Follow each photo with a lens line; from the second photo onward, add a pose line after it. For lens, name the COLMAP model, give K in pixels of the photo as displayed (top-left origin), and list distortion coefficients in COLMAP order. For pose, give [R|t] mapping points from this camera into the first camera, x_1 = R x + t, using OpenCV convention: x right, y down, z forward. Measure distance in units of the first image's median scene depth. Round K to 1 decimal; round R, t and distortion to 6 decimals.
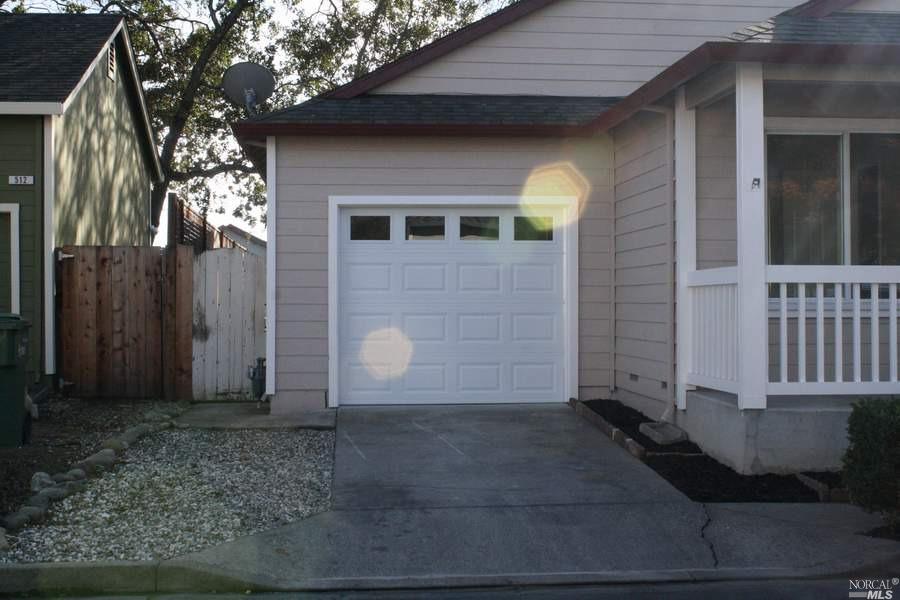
lens RADIAL K [[1238.0, 0, 450.0], [0, 1238.0, 300.0], [0, 0, 1]] dist [-0.021243, -0.026872]
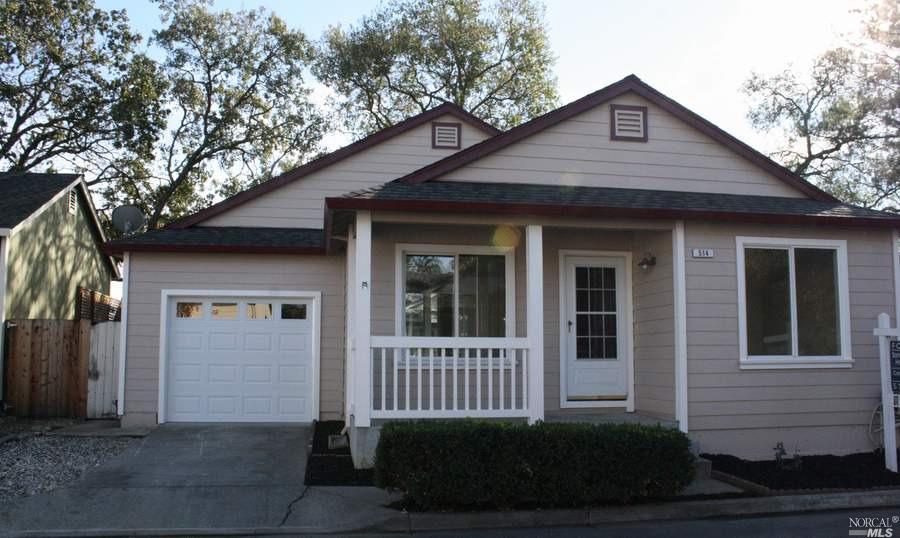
lens RADIAL K [[790.5, 0, 450.4], [0, 790.5, 303.2], [0, 0, 1]] dist [-0.098427, 0.010302]
pose [[0.998007, 0.011648, 0.062012, 0.188408], [-0.007420, 0.997660, -0.067965, -0.001260], [-0.062658, 0.067370, 0.995759, -0.013868]]
